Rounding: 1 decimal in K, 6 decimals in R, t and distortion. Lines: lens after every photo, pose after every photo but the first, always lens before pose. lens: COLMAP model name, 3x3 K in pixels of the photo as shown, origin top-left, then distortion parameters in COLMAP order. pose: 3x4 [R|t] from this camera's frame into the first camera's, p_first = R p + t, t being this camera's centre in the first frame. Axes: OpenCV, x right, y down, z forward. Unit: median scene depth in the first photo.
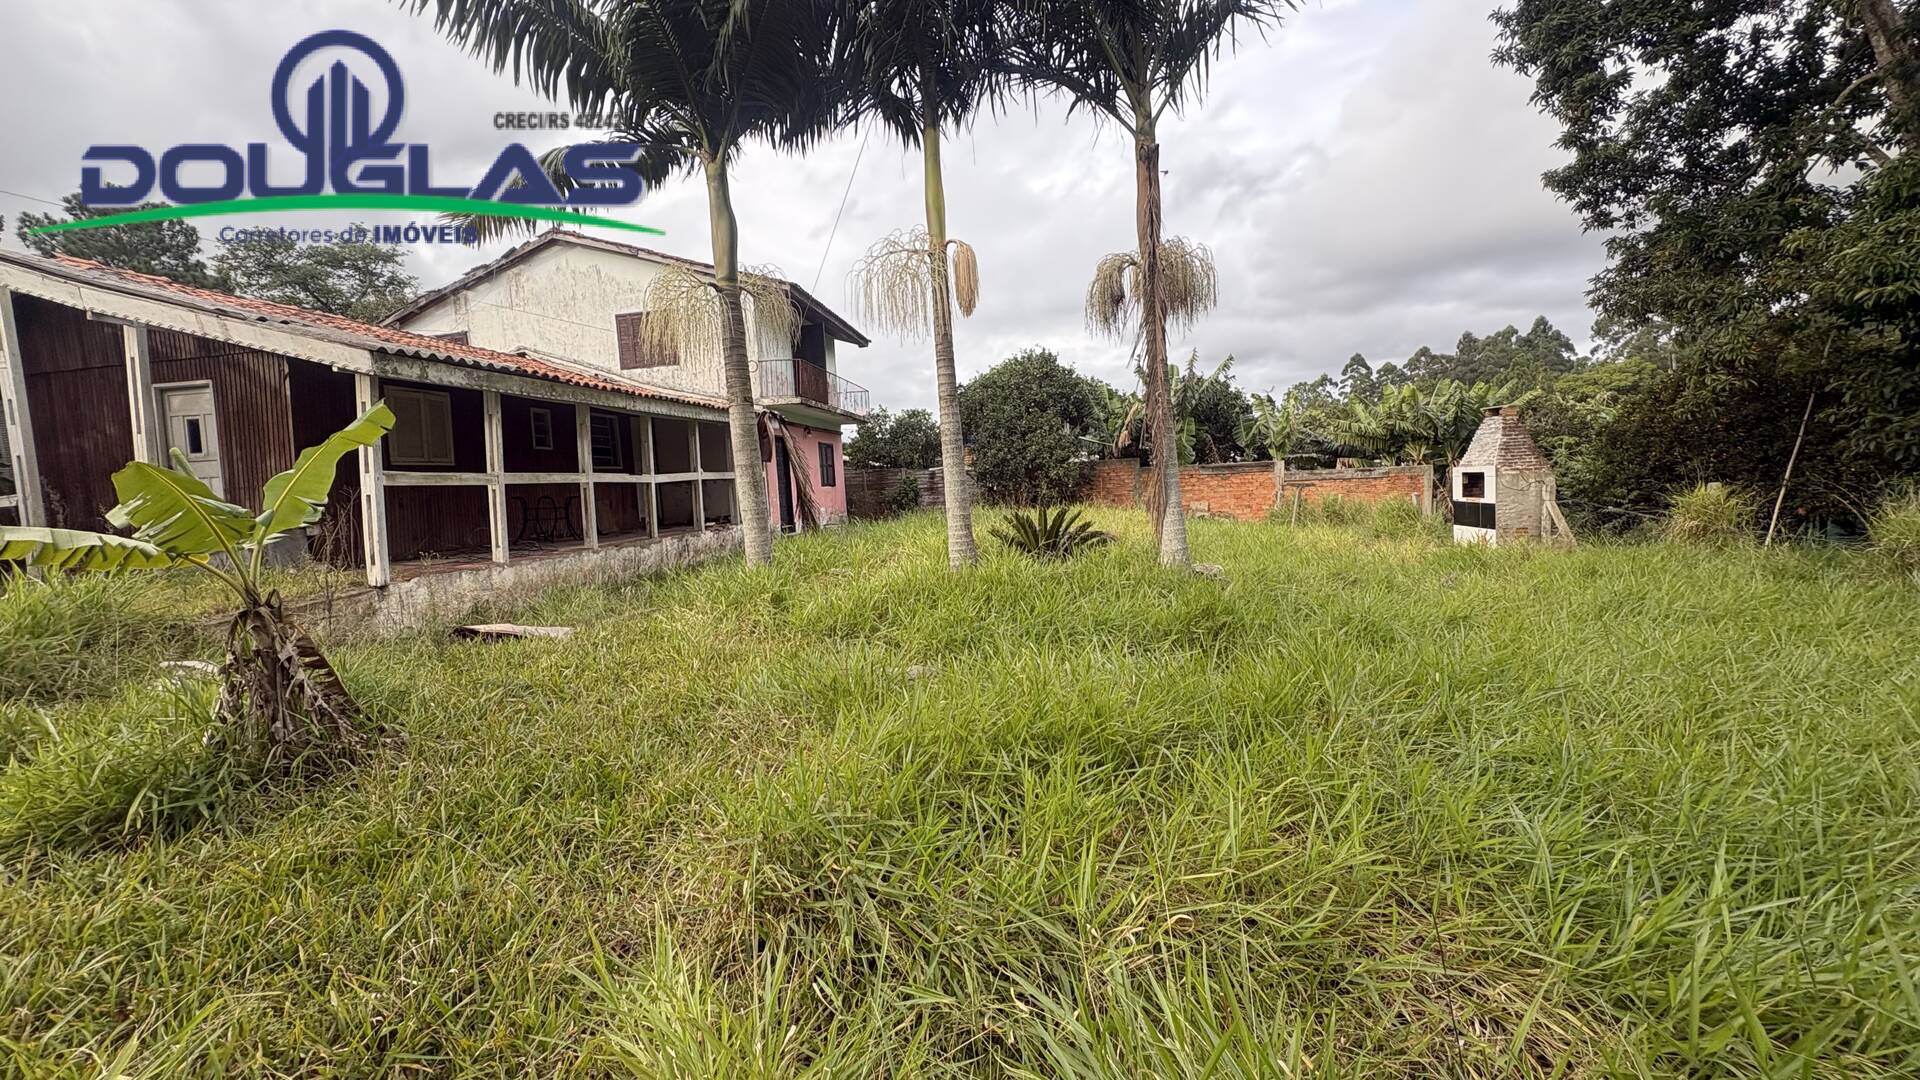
lens RADIAL K [[762.4, 0, 960.0], [0, 762.4, 540.0], [0, 0, 1]] dist [-0.002364, 0.000466]
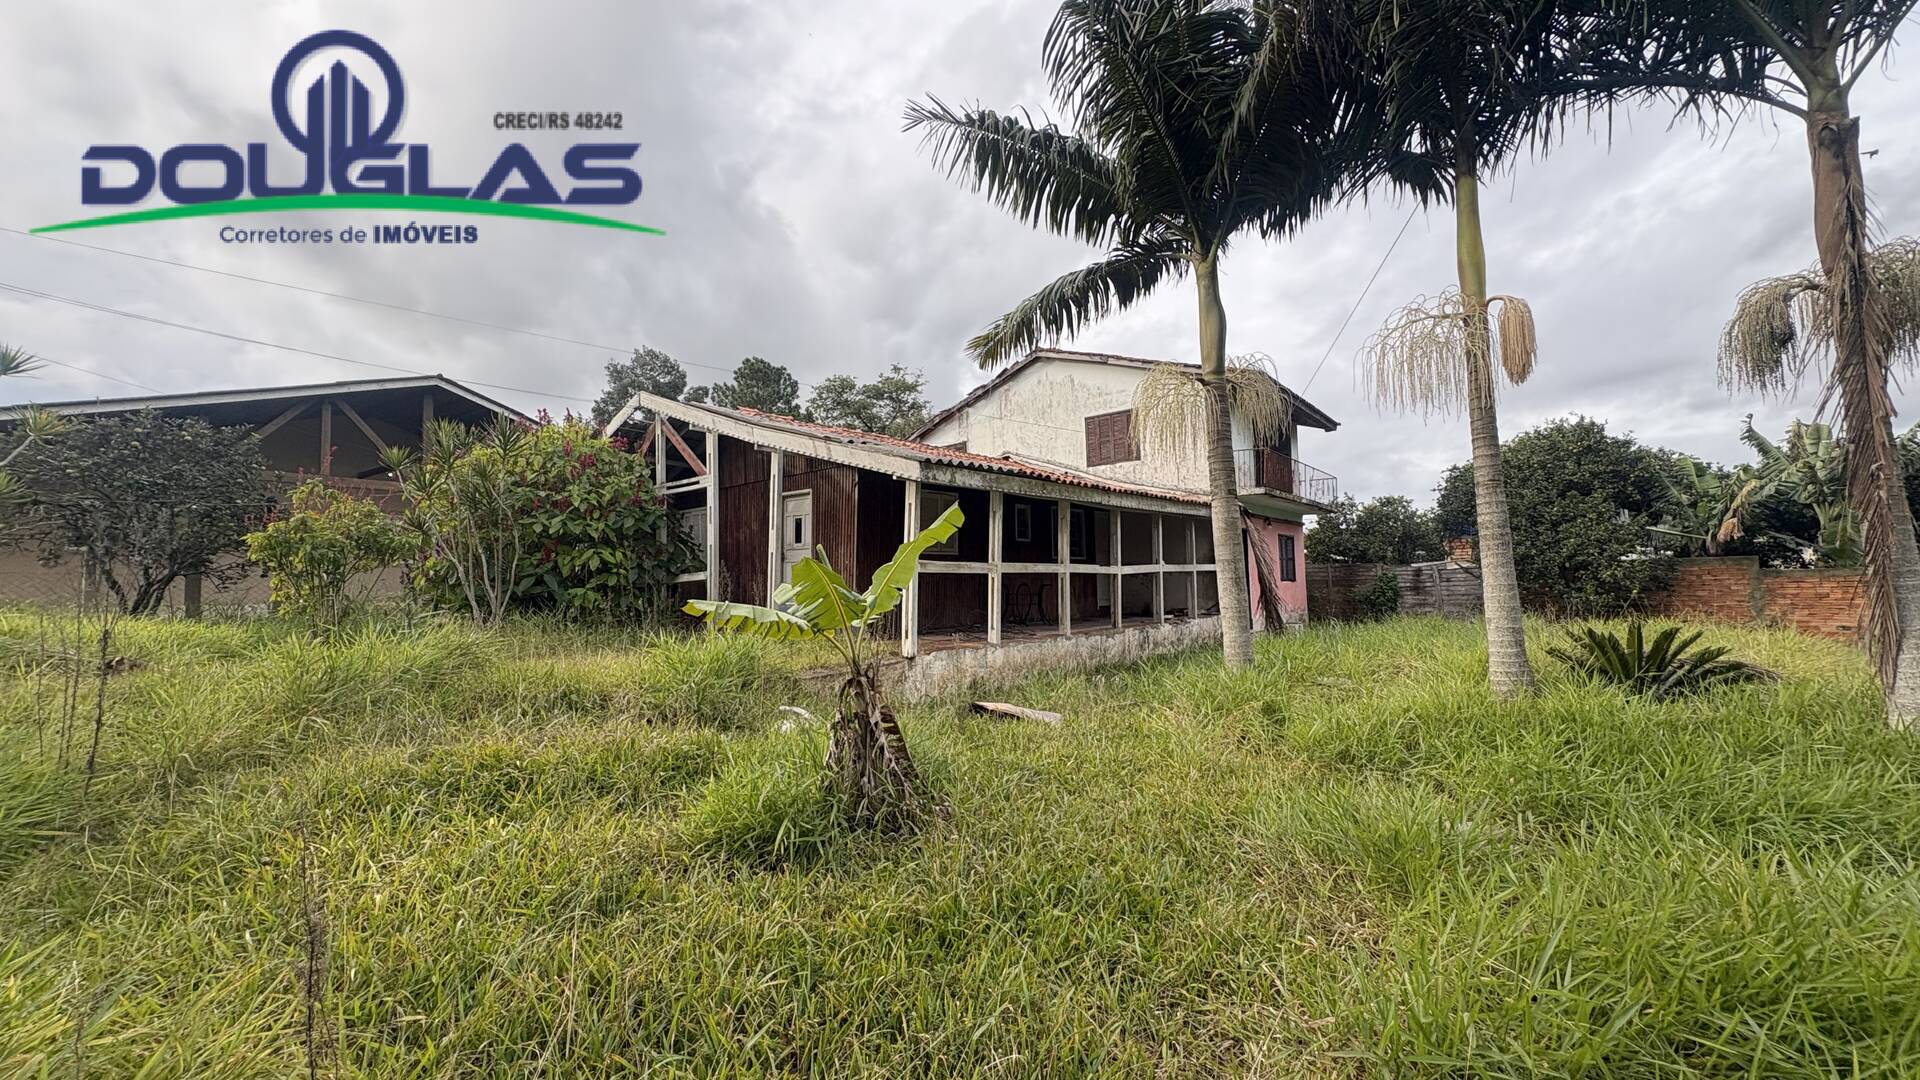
lens RADIAL K [[762.4, 0, 960.0], [0, 762.4, 540.0], [0, 0, 1]] dist [-0.002364, 0.000466]
pose [[0.851389, 0.004393, -0.524517, -0.065802], [-0.065767, 0.992968, -0.098435, -0.007325], [0.520396, 0.118302, 0.845690, 0.016825]]
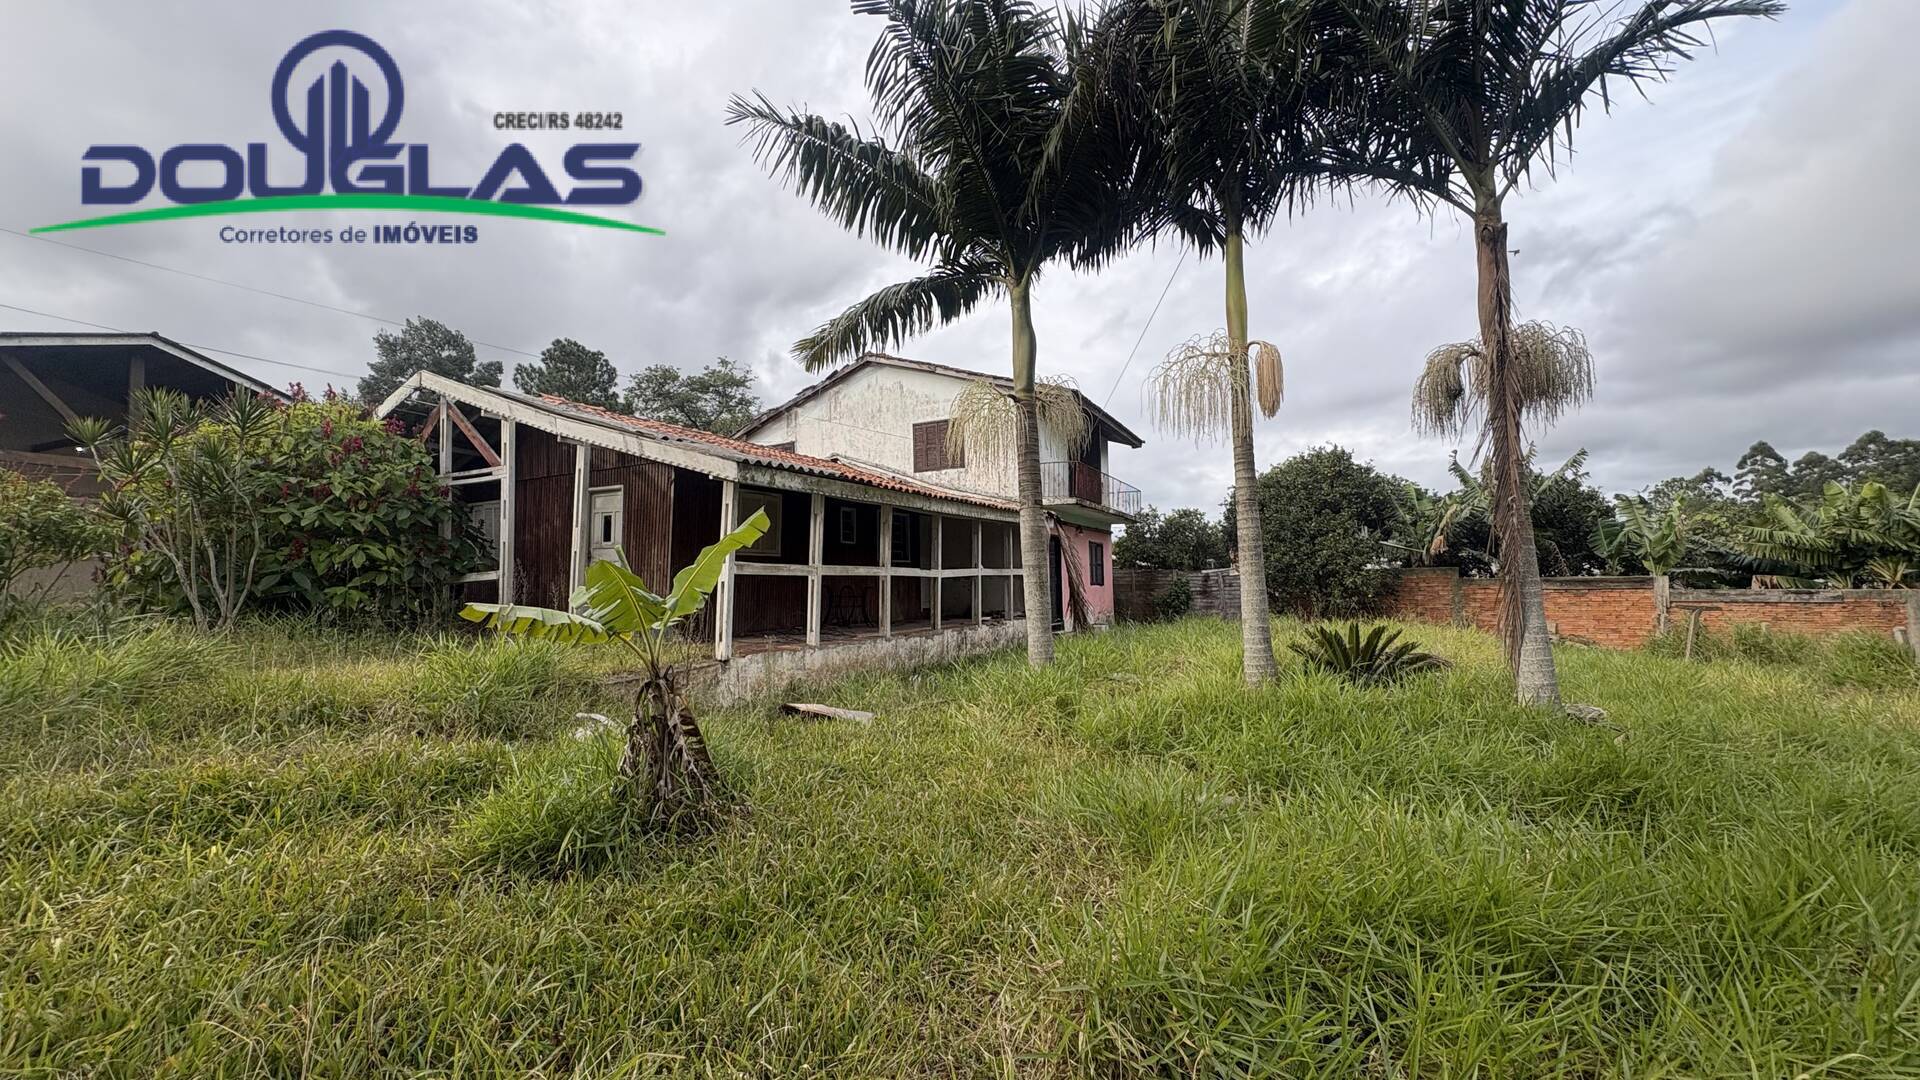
lens RADIAL K [[762.4, 0, 960.0], [0, 762.4, 540.0], [0, 0, 1]] dist [-0.002364, 0.000466]
pose [[0.944319, 0.020451, -0.328396, -0.037762], [-0.061564, 0.991423, -0.115288, -0.008044], [0.323221, 0.129086, 0.937478, 0.003489]]
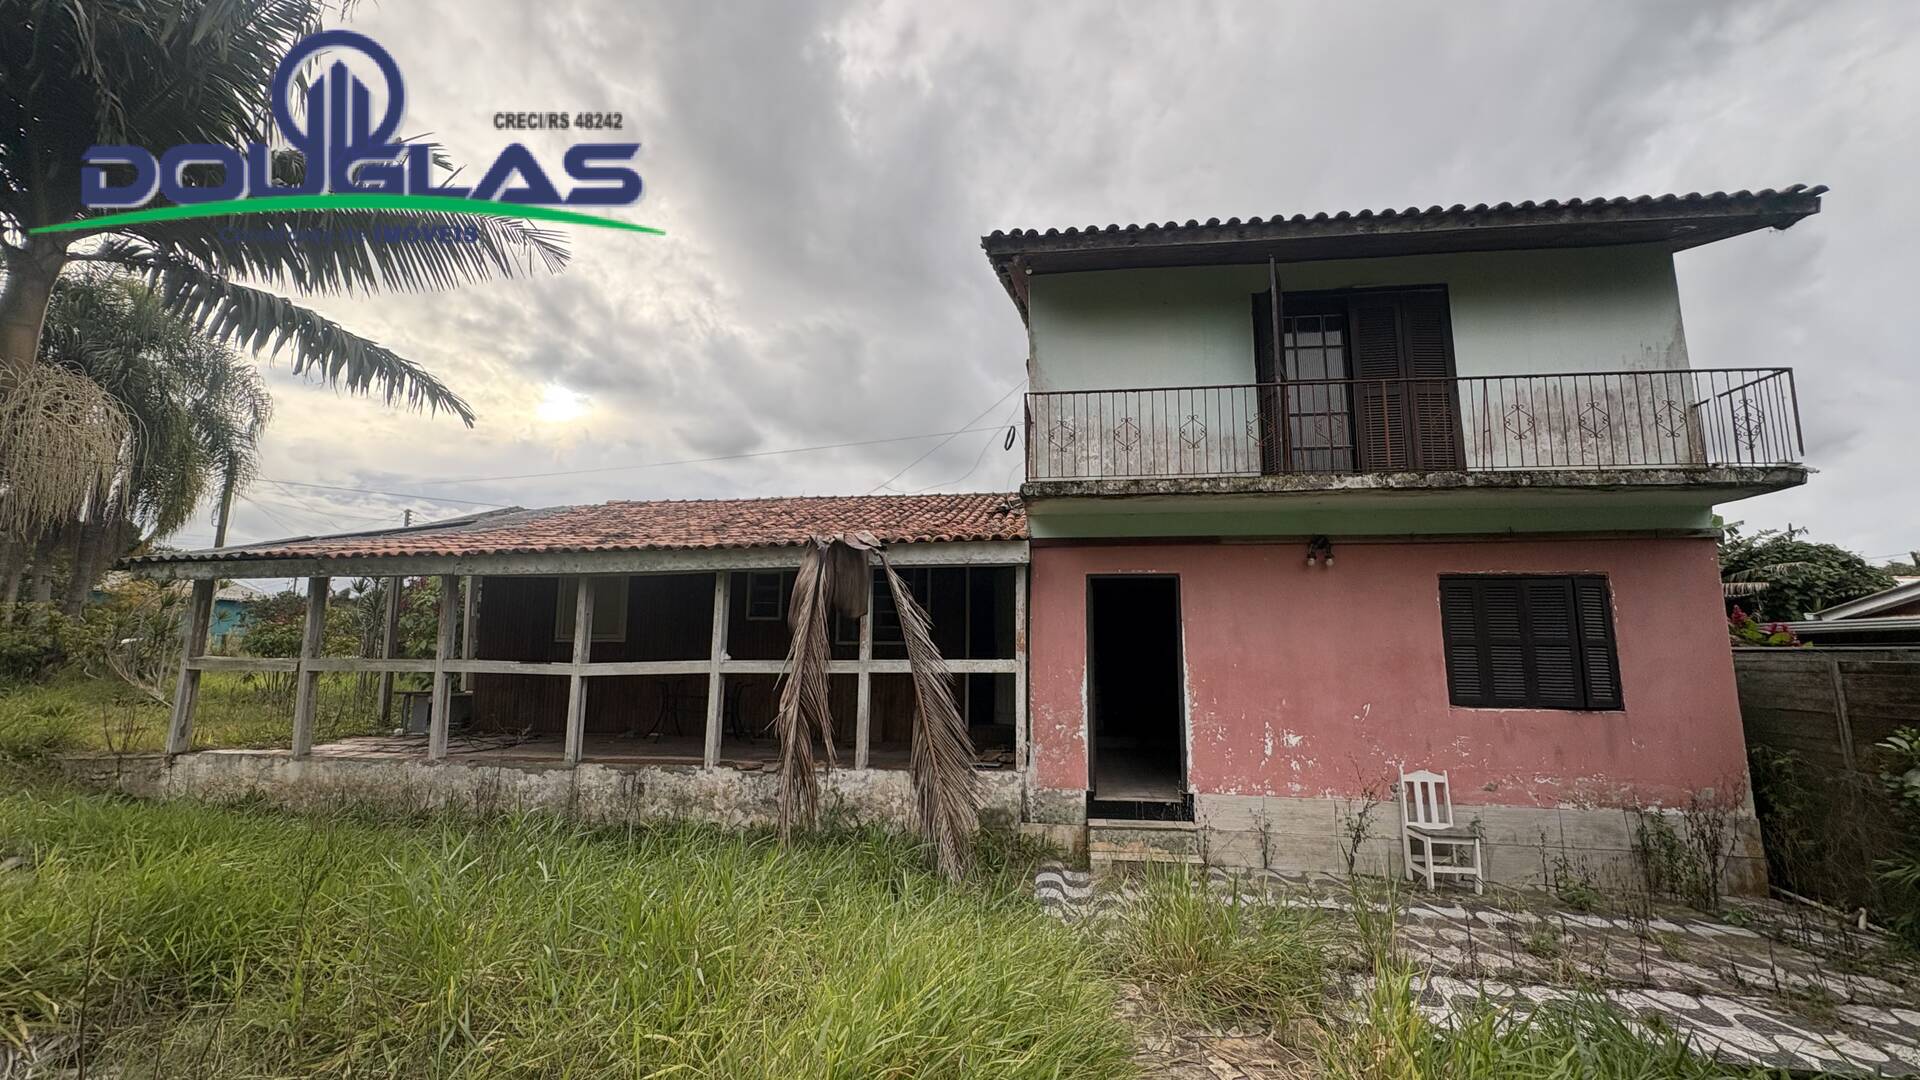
lens RADIAL K [[762.4, 0, 960.0], [0, 762.4, 540.0], [0, 0, 1]] dist [-0.002364, 0.000466]
pose [[-0.008624, -0.136395, -0.990617, 0.381925], [-0.087512, 0.986956, -0.135129, -0.184822], [0.996126, 0.085526, -0.020447, 1.878141]]
